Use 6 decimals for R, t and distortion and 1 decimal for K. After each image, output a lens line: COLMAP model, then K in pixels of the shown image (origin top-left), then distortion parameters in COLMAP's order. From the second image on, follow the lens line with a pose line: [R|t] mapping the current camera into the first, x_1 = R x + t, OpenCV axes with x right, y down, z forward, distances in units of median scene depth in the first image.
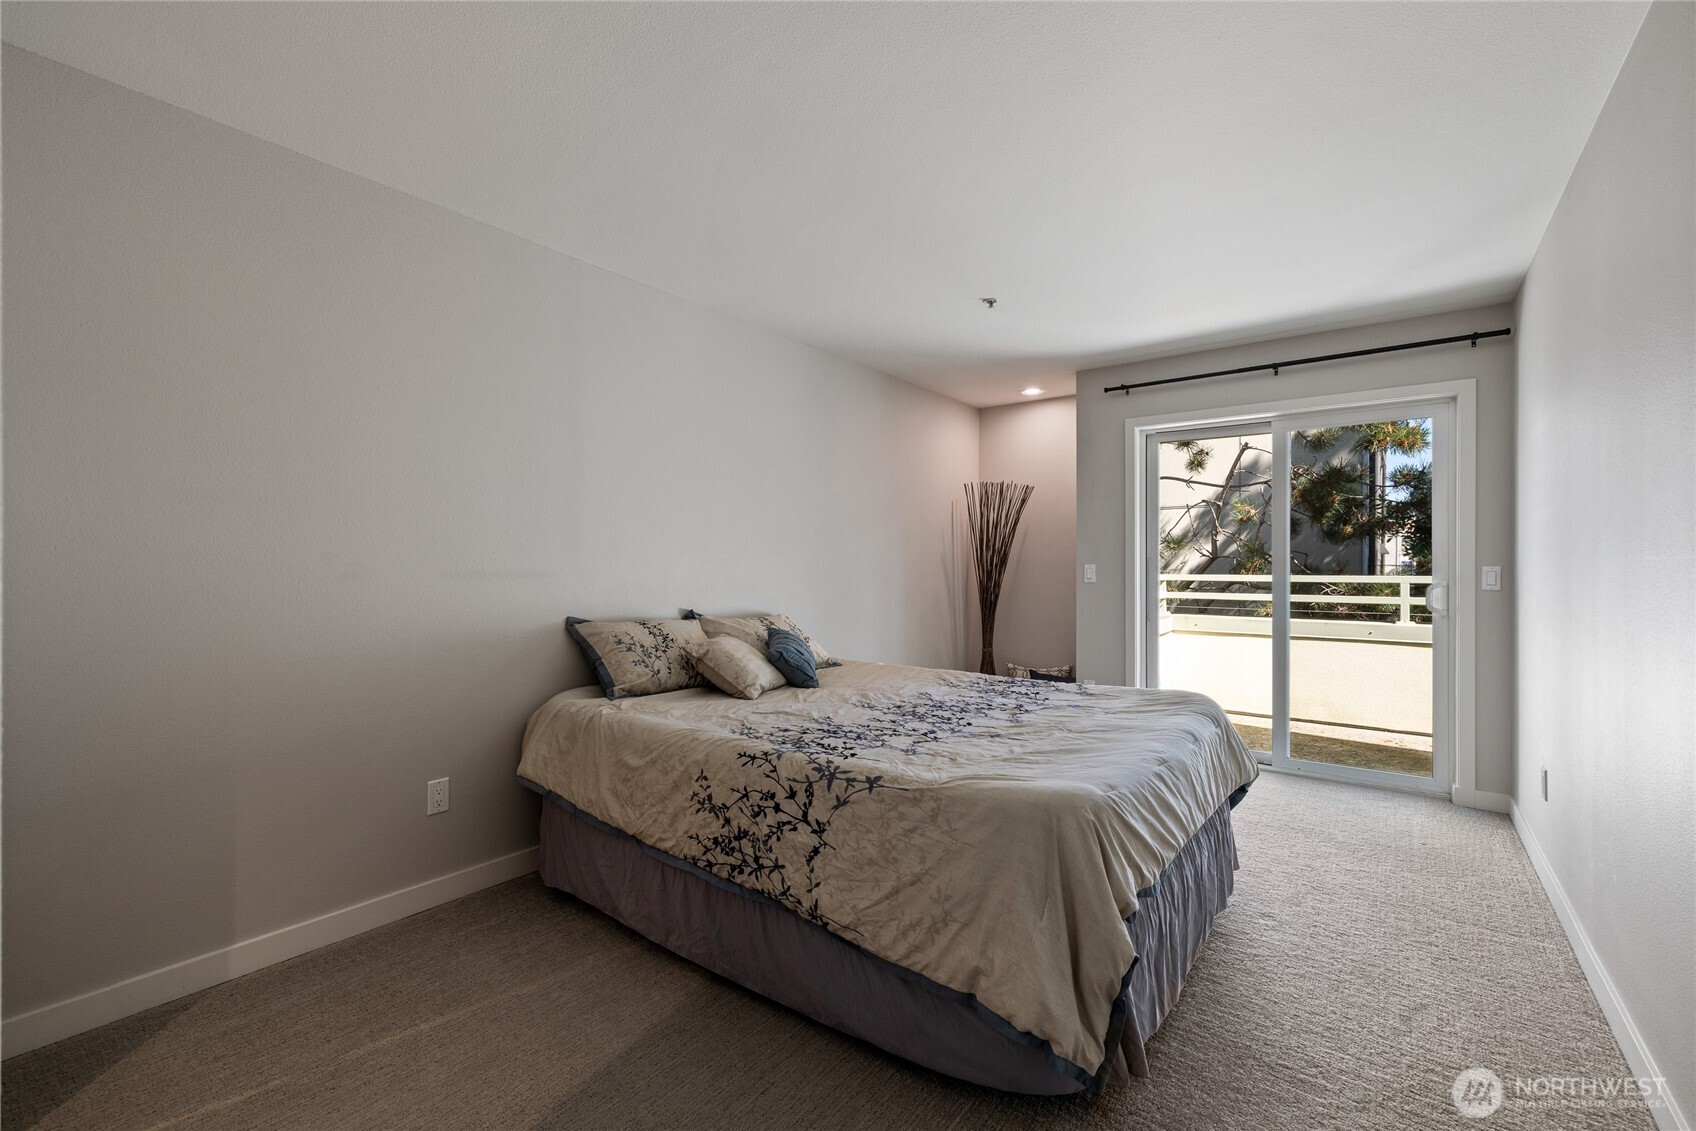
lens RADIAL K [[710.5, 0, 841.2], [0, 710.5, 571.1], [0, 0, 1]] dist [0.002724, -0.000193]
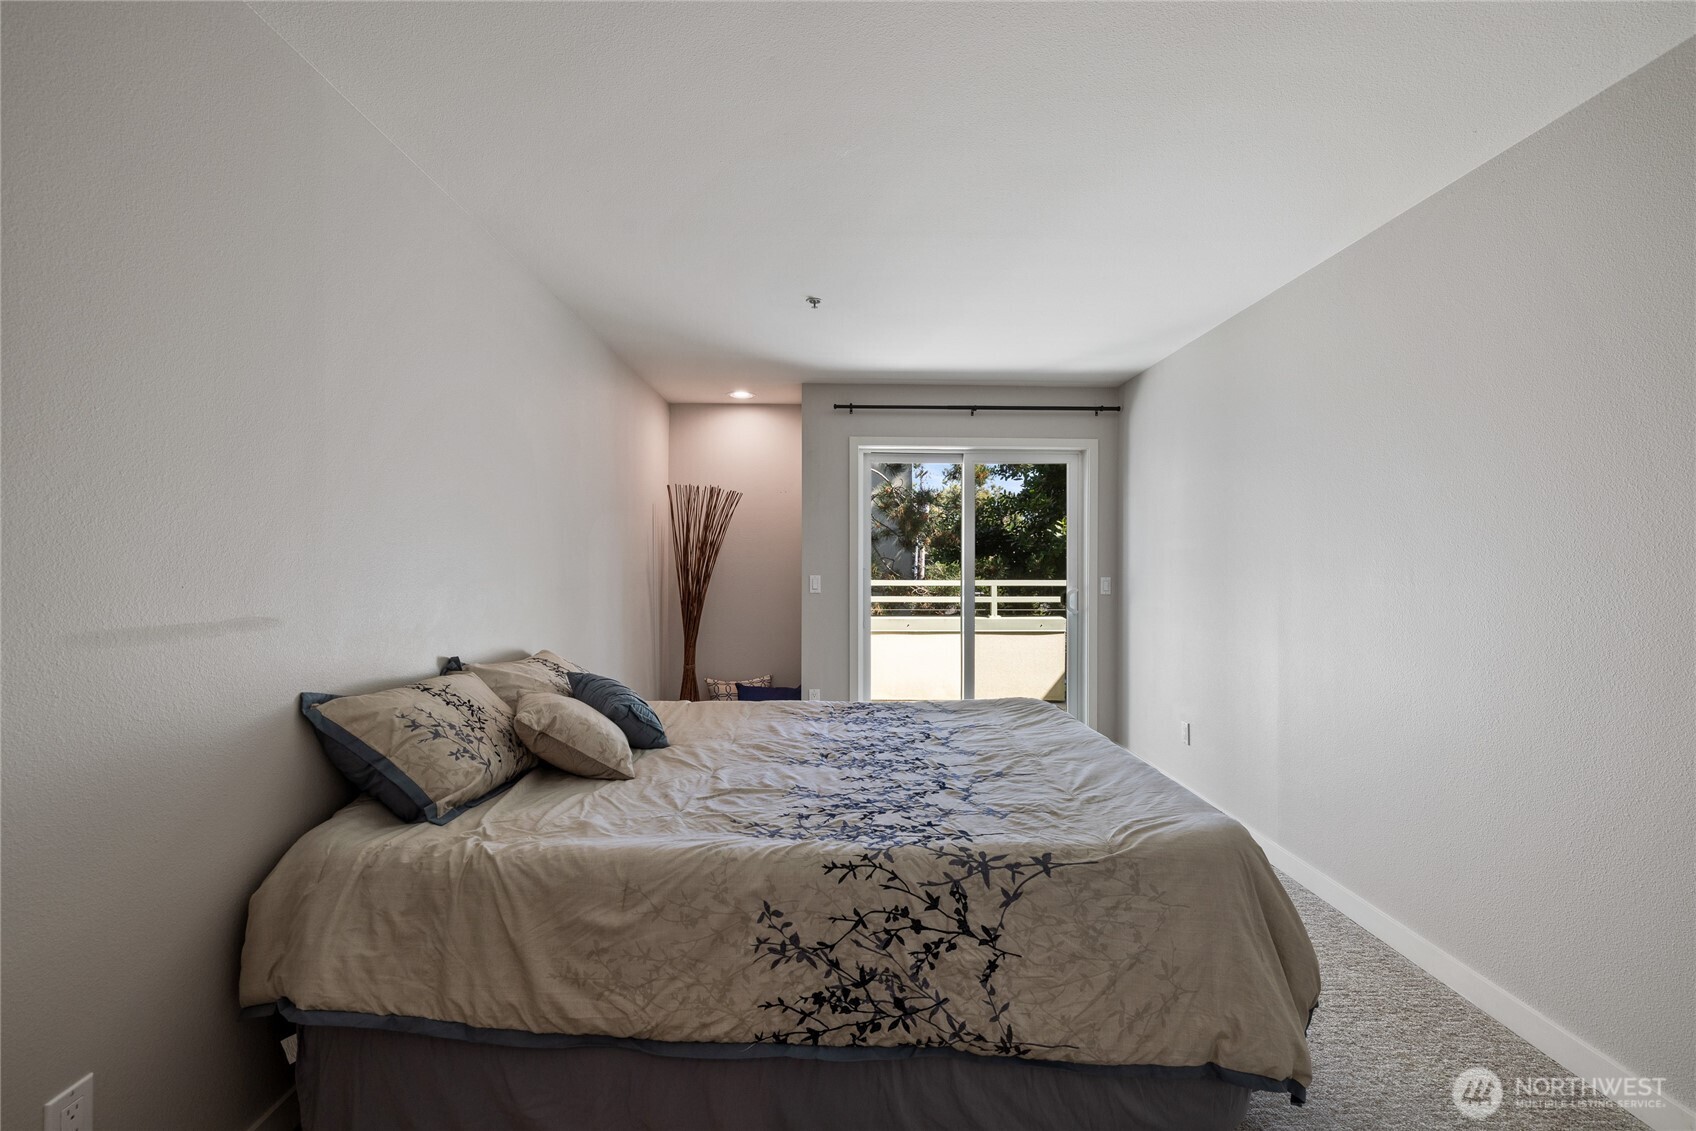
lens RADIAL K [[710.5, 0, 841.2], [0, 710.5, 571.1], [0, 0, 1]] dist [0.002724, -0.000193]
pose [[0.782701, -0.007359, 0.622355, -0.613615], [0.004156, 0.999970, 0.006598, -0.053924], [-0.622384, -0.002577, 0.782707, 0.440592]]
